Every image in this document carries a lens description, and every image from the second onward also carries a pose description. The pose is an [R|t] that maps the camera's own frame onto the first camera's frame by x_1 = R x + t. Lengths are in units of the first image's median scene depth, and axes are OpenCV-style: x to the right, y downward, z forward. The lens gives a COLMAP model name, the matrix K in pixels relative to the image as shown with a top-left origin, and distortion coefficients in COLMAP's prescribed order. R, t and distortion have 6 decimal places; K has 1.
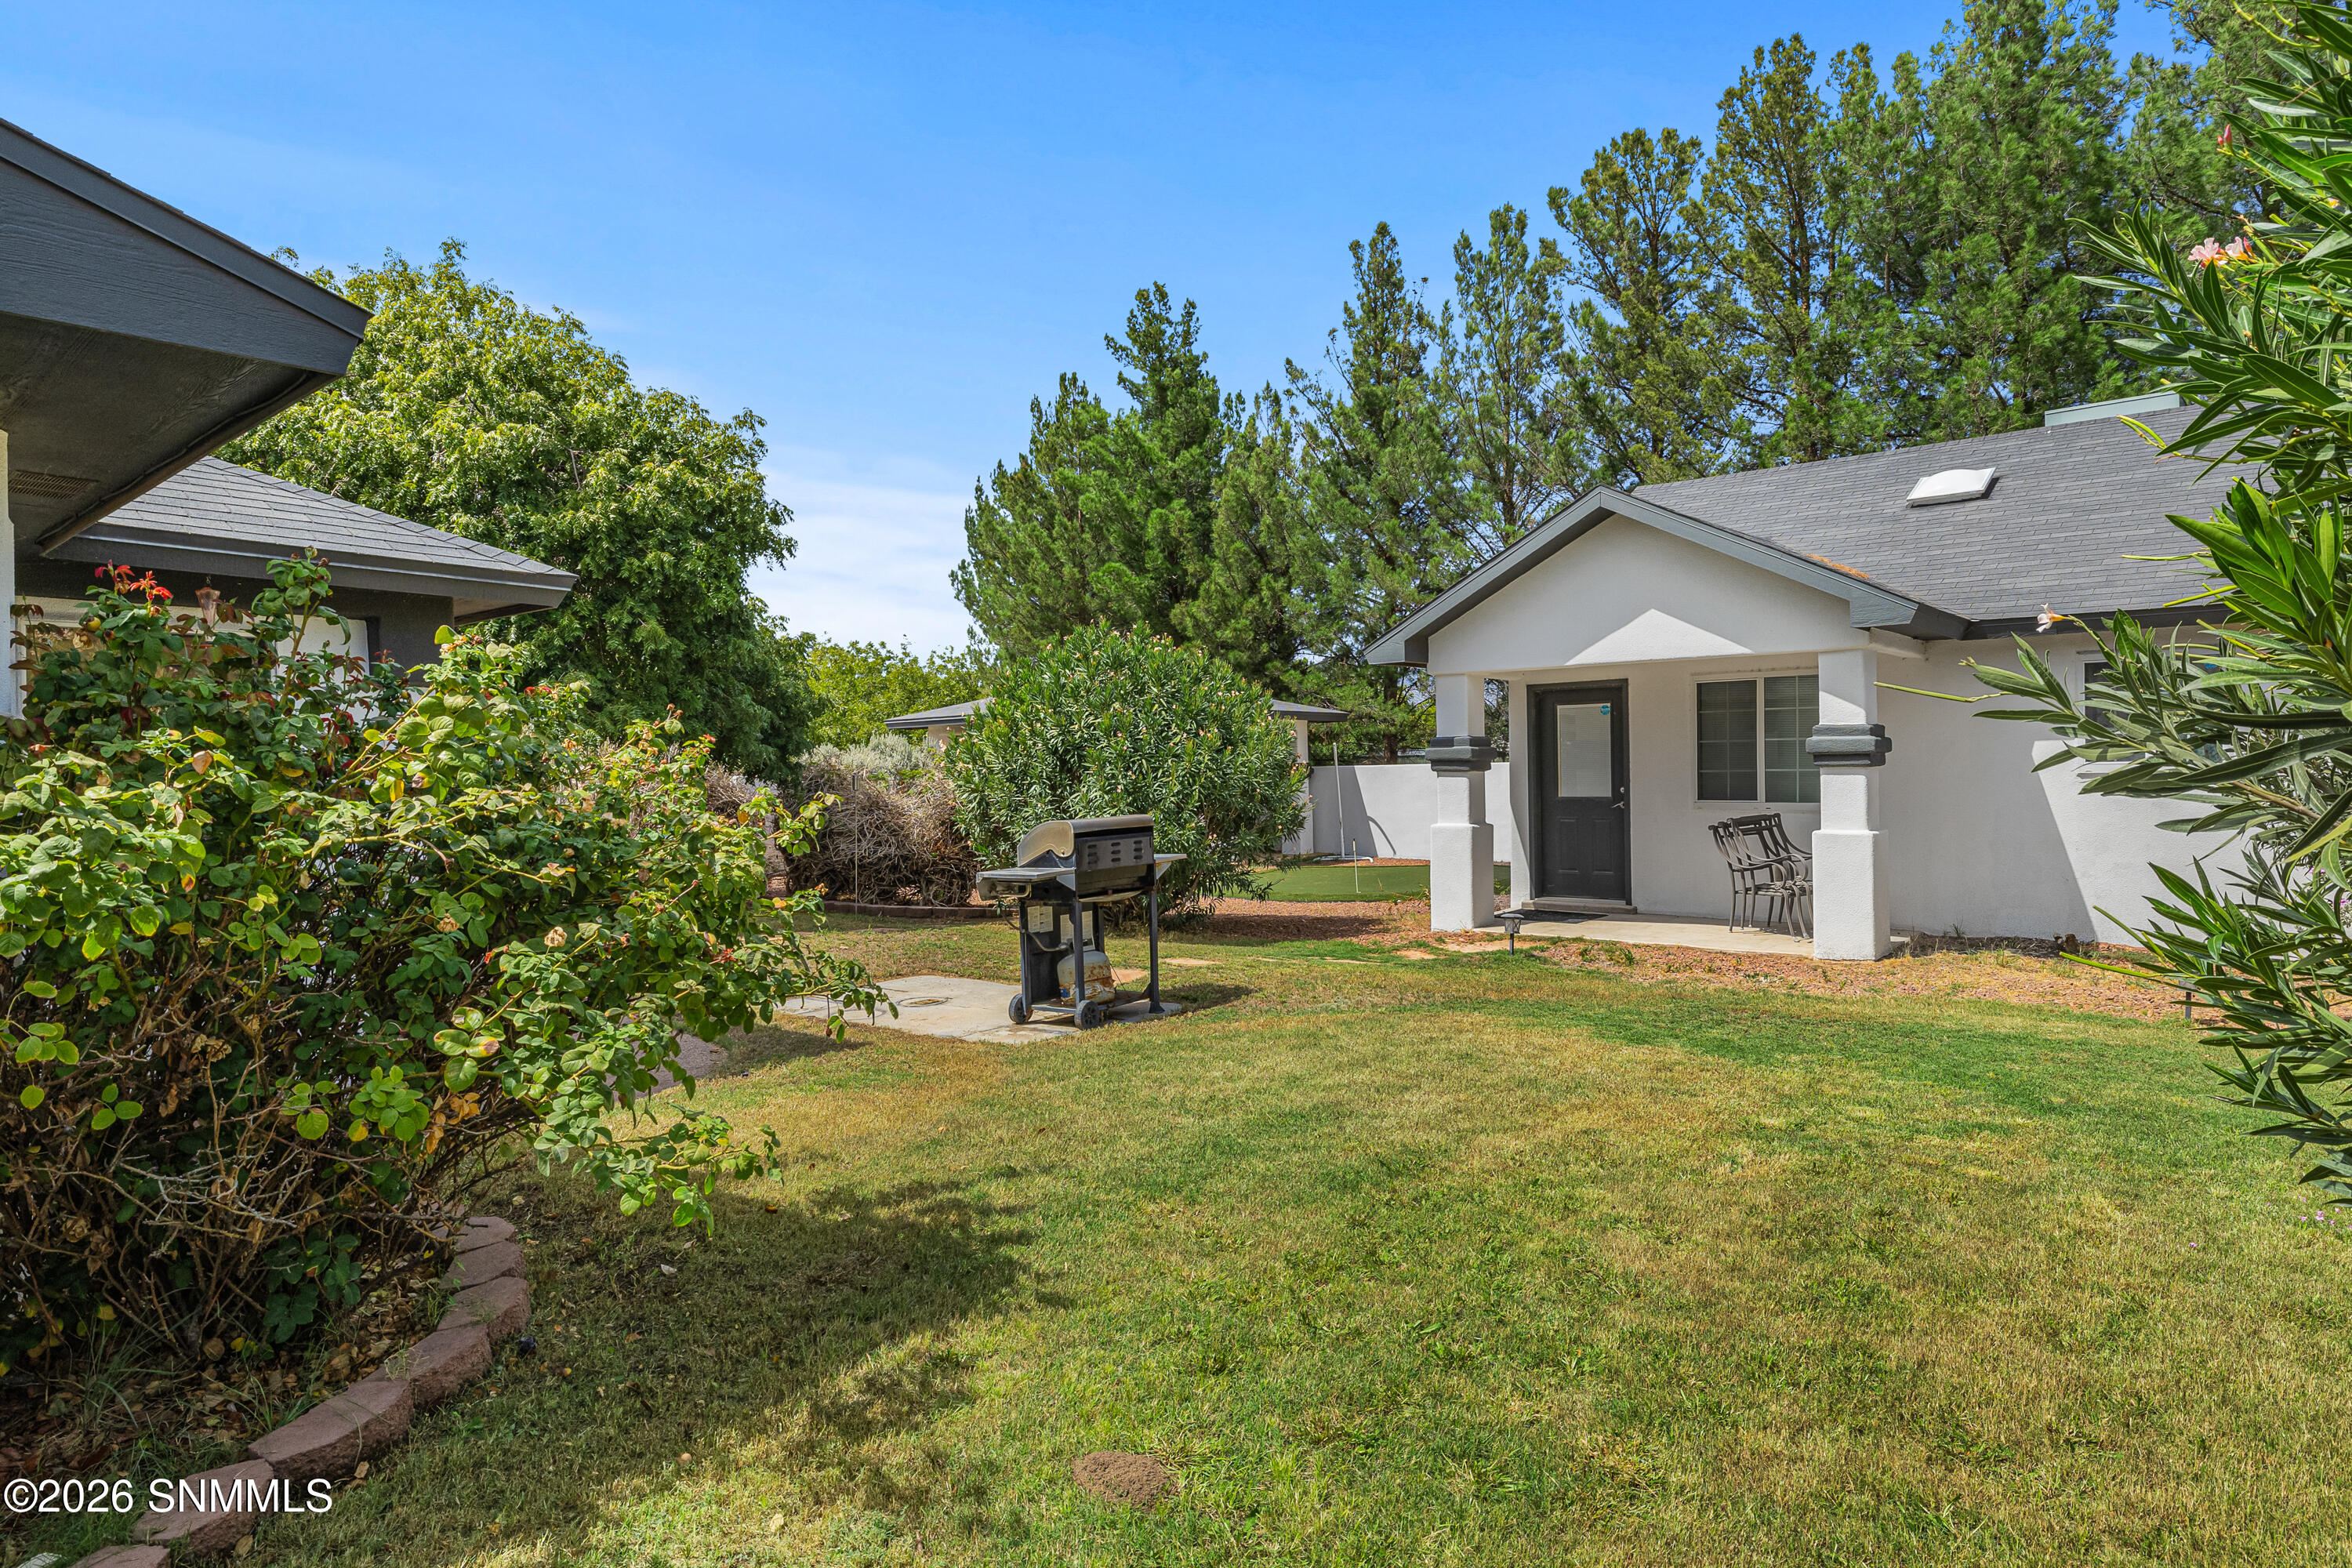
lens RADIAL K [[1341.1, 0, 1176.0], [0, 1341.1, 784.0], [0, 0, 1]] dist [0.000334, 0.000230]
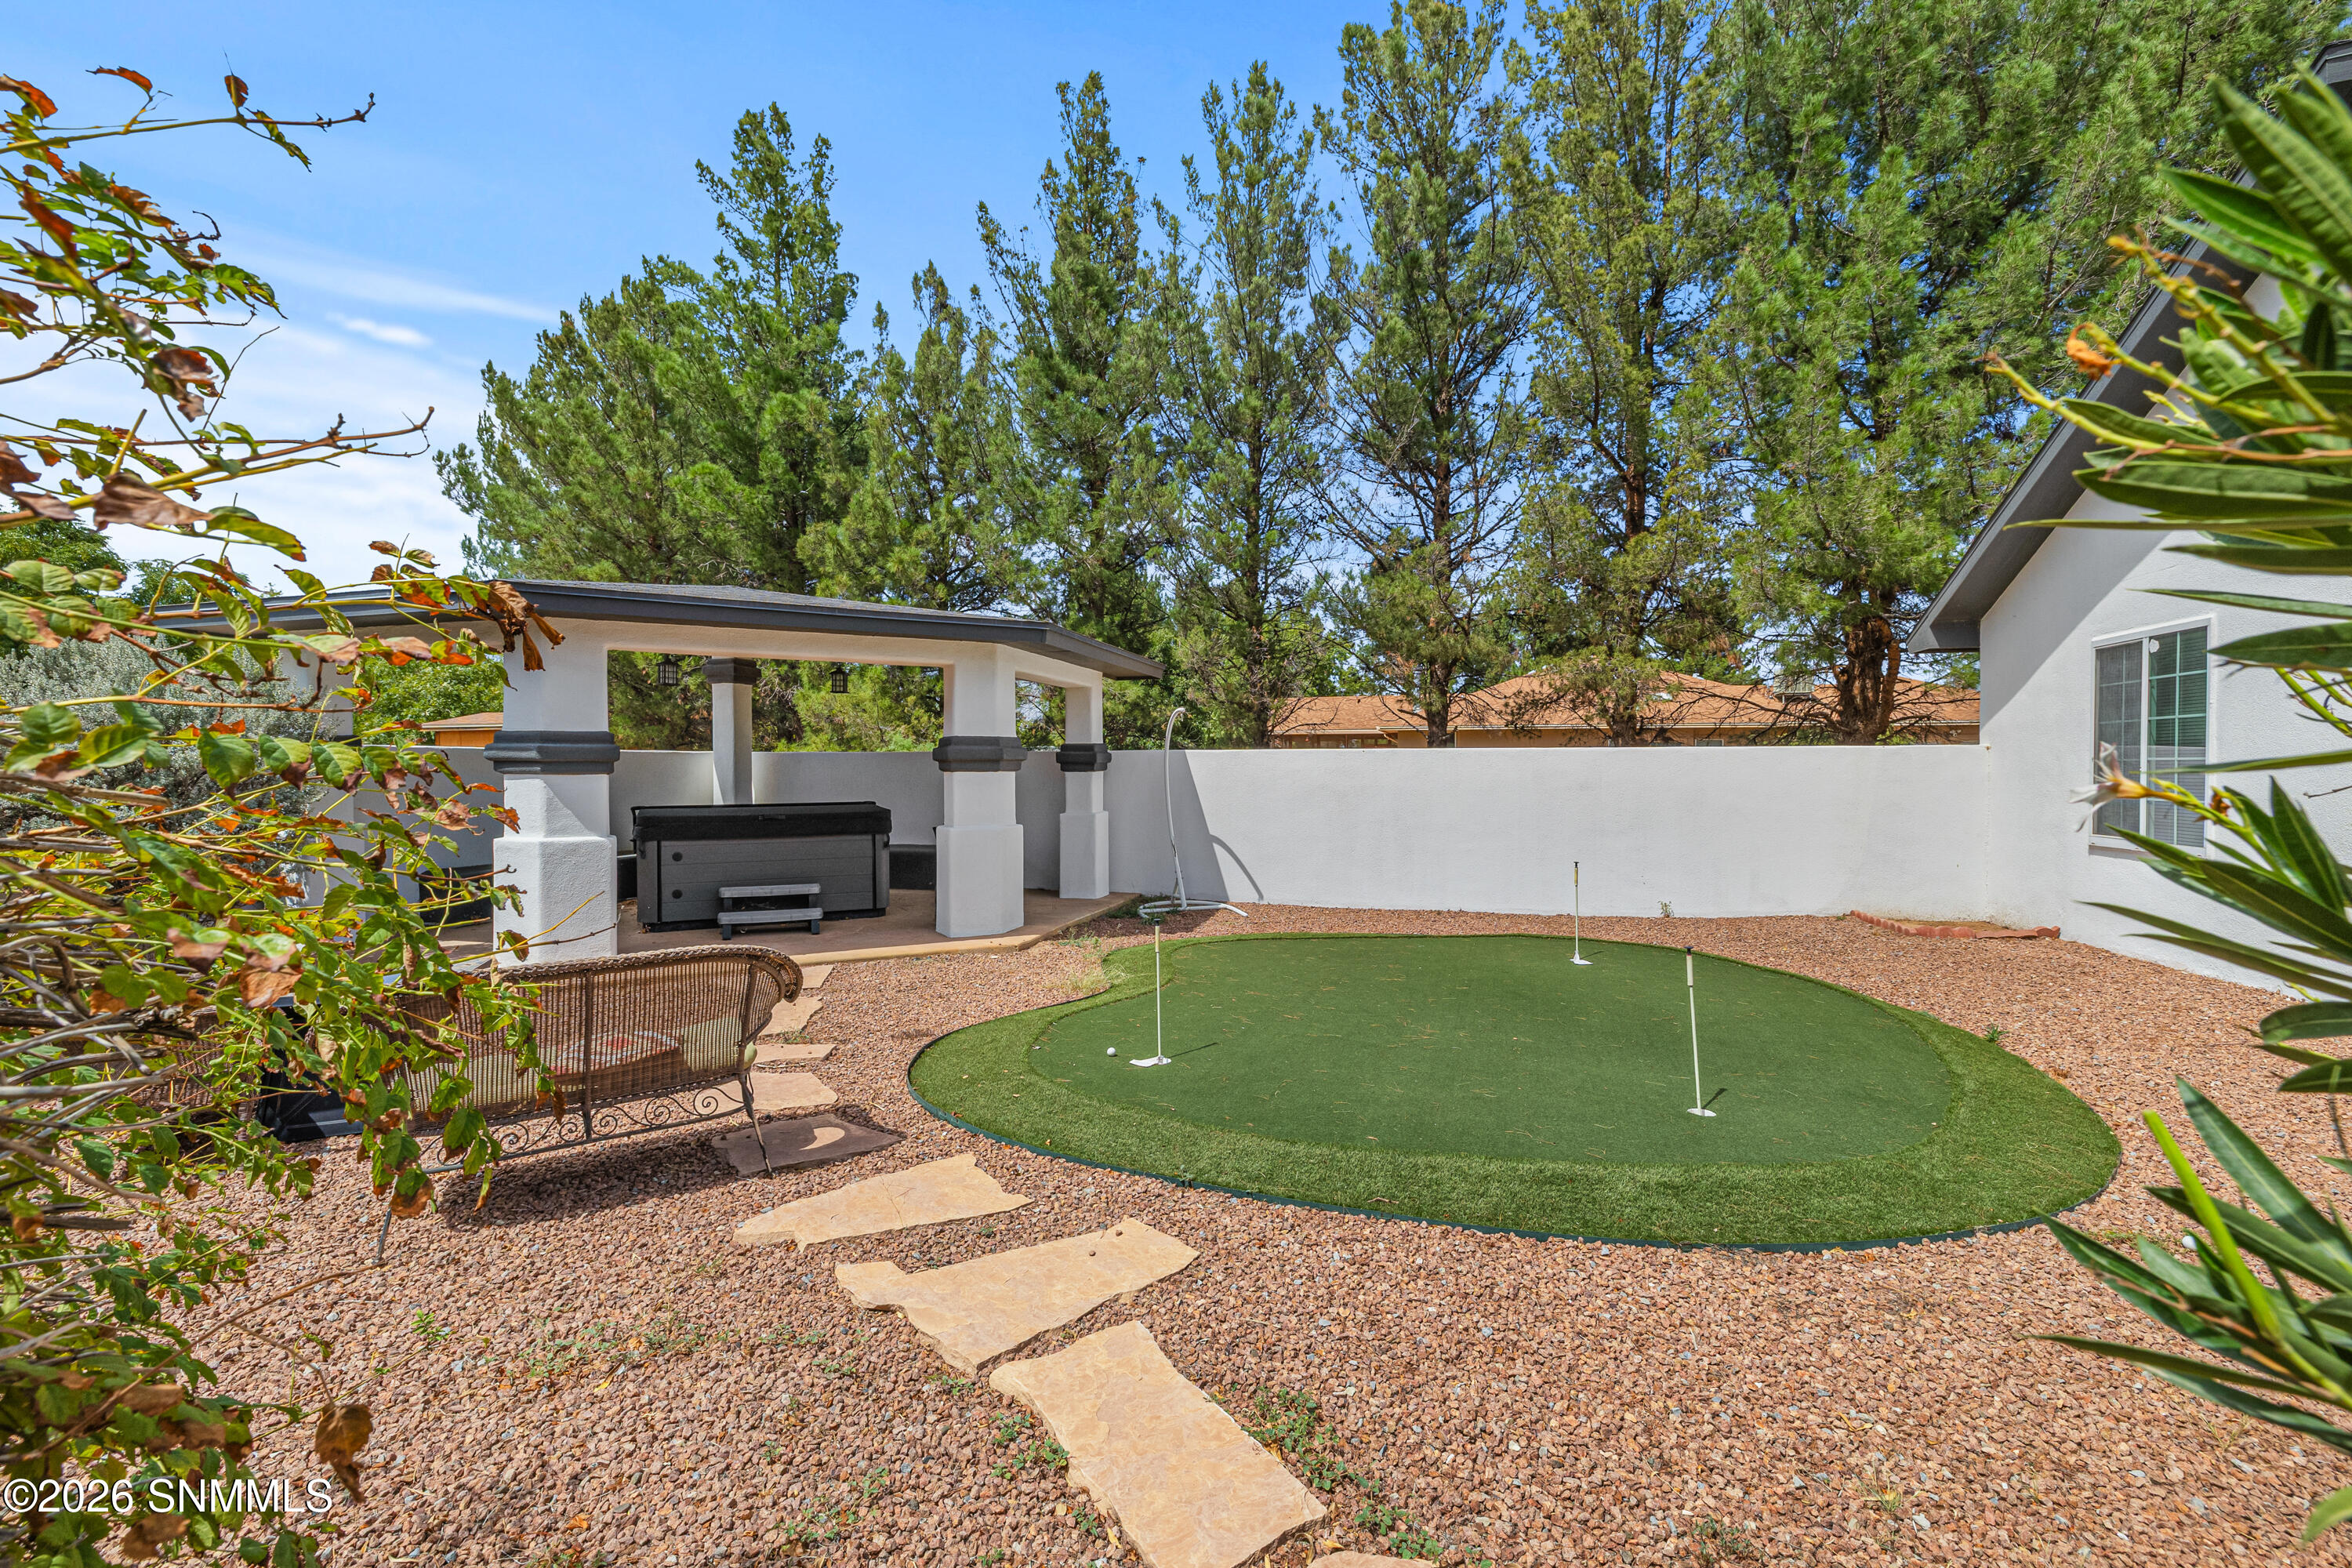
lens RADIAL K [[980.6, 0, 1176.0], [0, 980.6, 784.0], [0, 0, 1]] dist [-0.000847, -0.000078]
pose [[0.903855, 0.009656, 0.427731, -0.044379], [-0.012784, 0.999908, 0.004441, 0.000127], [-0.427649, -0.009482, 0.903895, 0.427679]]
